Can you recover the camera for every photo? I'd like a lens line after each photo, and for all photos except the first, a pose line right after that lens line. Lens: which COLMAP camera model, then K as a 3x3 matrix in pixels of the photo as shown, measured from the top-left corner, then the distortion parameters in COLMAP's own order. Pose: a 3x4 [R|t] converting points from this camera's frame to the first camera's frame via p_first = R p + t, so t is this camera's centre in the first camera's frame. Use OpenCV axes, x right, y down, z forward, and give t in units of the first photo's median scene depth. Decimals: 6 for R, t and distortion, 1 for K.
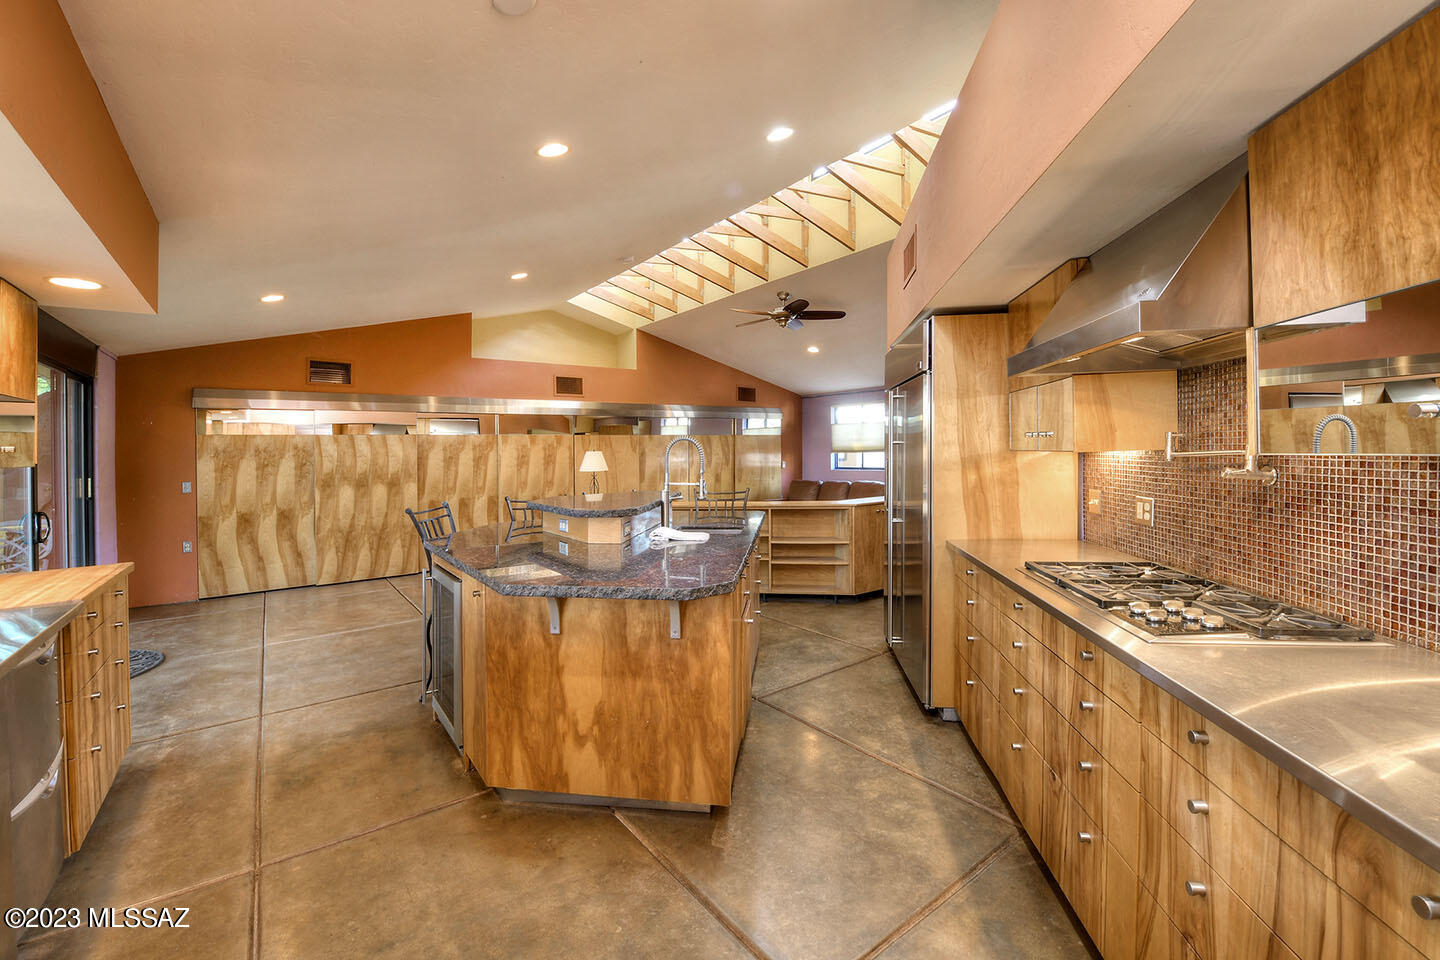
lens RADIAL K [[603.3, 0, 716.0], [0, 603.3, 443.9], [0, 0, 1]] dist [-0.020336, -0.000618]
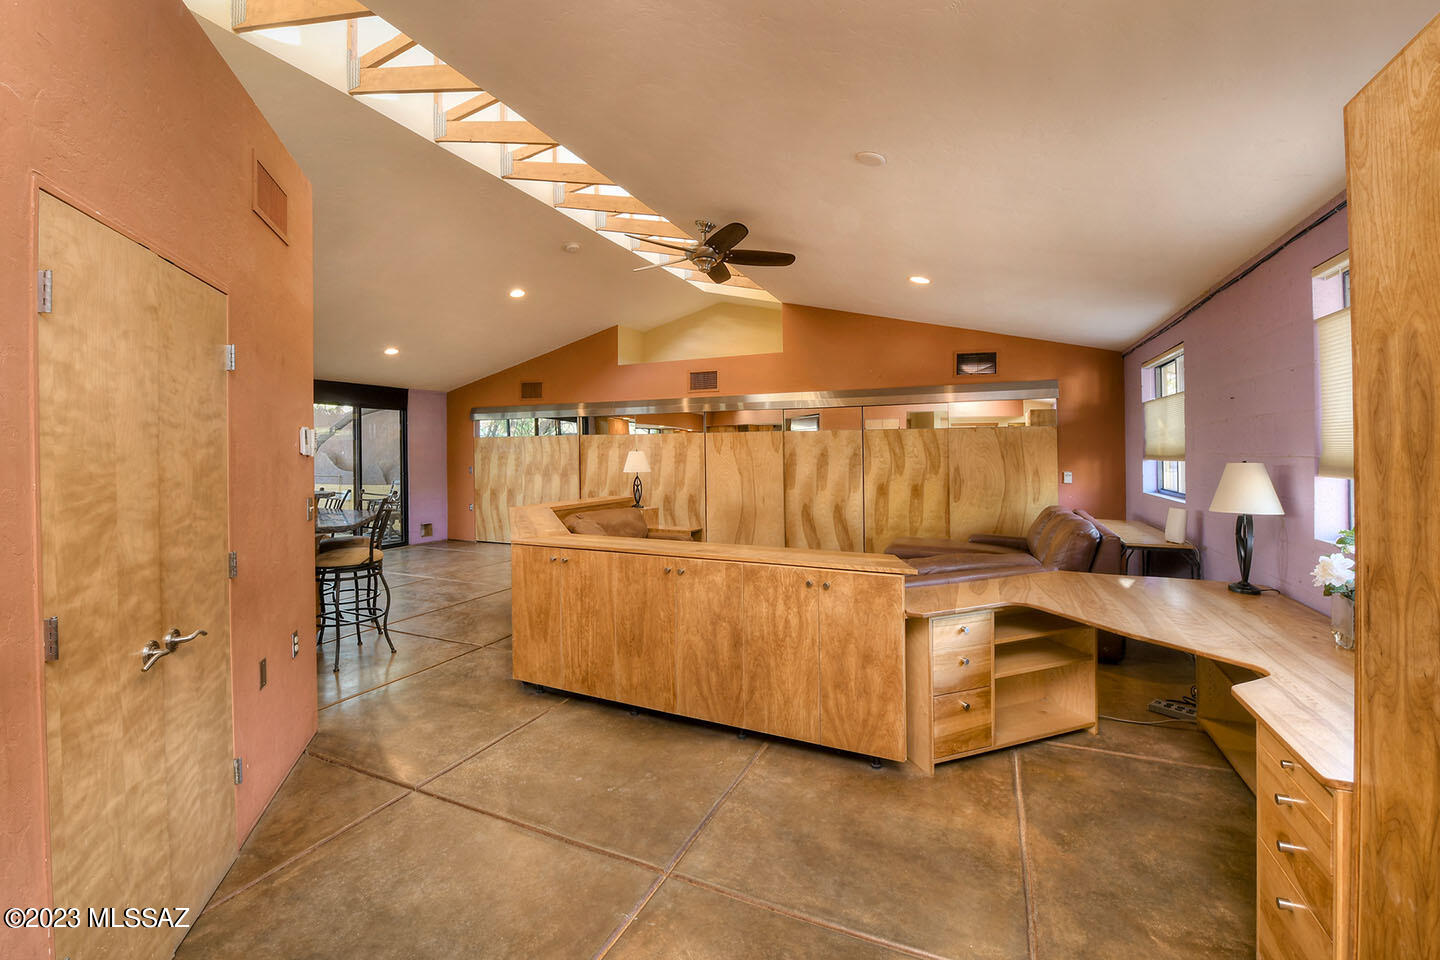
lens RADIAL K [[603.3, 0, 716.0], [0, 603.3, 443.9], [0, 0, 1]] dist [-0.020336, -0.000618]
pose [[0.470002, -0.001111, -0.882665, 0.680625], [-0.000647, 0.999999, -0.001603, 0.004021], [0.882665, 0.001325, 0.470001, 0.649083]]
